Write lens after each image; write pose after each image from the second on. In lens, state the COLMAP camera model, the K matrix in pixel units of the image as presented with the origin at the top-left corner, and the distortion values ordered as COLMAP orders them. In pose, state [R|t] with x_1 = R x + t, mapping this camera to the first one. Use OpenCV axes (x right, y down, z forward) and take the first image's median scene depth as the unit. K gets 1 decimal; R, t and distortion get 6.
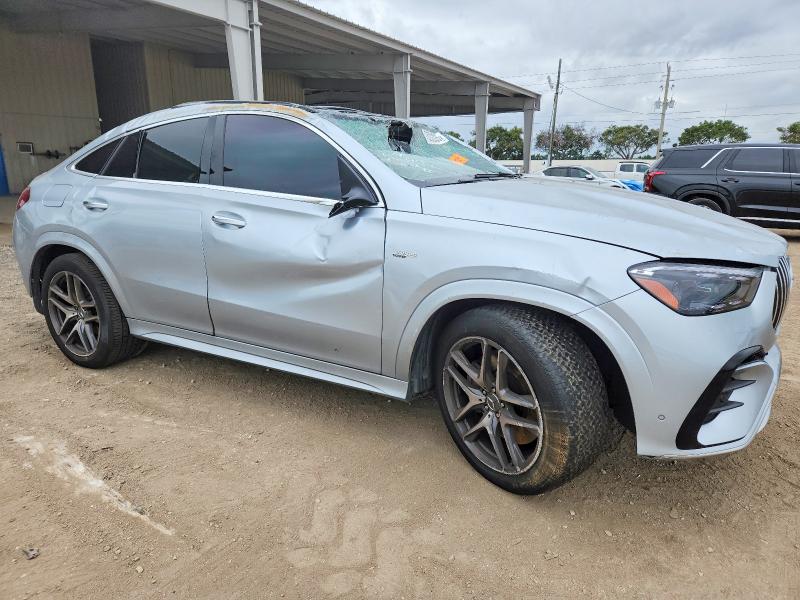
lens RADIAL K [[631.5, 0, 400.0], [0, 631.5, 300.0], [0, 0, 1]] dist [0.041022, -0.011585]
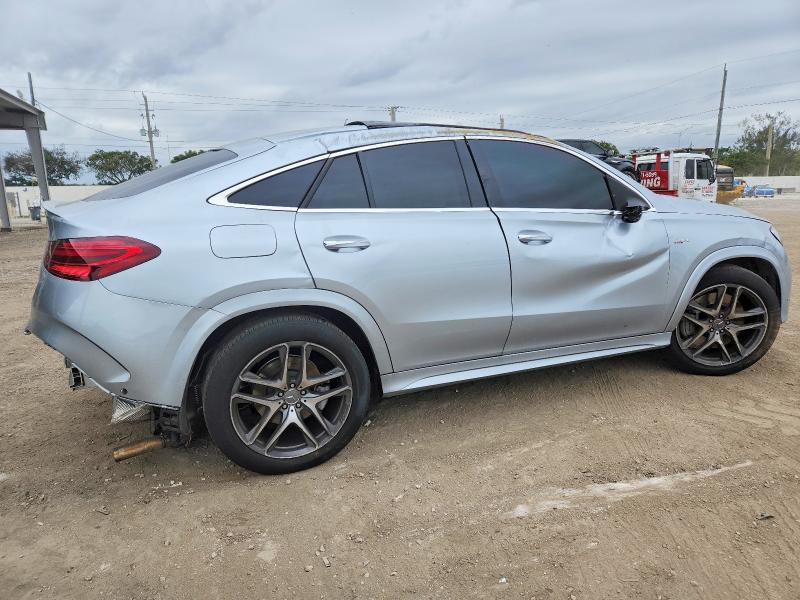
lens RADIAL K [[631.5, 0, 400.0], [0, 631.5, 300.0], [0, 0, 1]] dist [0.041022, -0.011585]
pose [[0.504359, -0.167636, 0.847065, -1.001837], [0.201898, 0.976677, 0.073072, -0.112154], [-0.839559, 0.134166, 0.526441, 0.491873]]
